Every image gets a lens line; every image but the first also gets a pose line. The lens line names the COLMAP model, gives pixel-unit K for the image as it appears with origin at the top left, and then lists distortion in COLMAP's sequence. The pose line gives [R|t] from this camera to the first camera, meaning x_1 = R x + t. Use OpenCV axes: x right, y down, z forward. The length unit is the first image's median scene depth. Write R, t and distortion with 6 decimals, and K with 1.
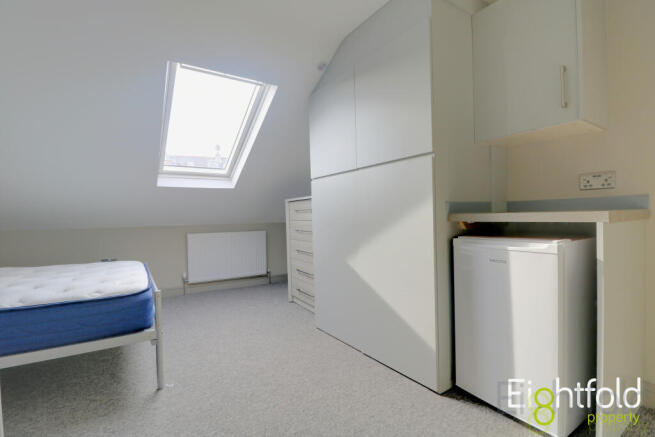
lens RADIAL K [[305.0, 0, 329.7], [0, 305.0, 218.4], [0, 0, 1]] dist [-0.000195, -0.000611]
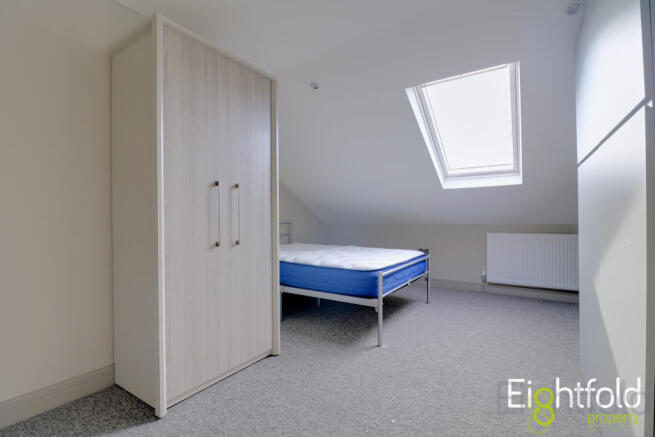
lens RADIAL K [[305.0, 0, 327.2], [0, 305.0, 217.2], [0, 0, 1]] dist [-0.000195, -0.000611]
pose [[0.431002, 0.013450, -0.902251, 0.341259], [-0.011331, 0.999891, 0.009493, -0.006763], [0.902280, 0.006132, 0.431108, 0.143979]]
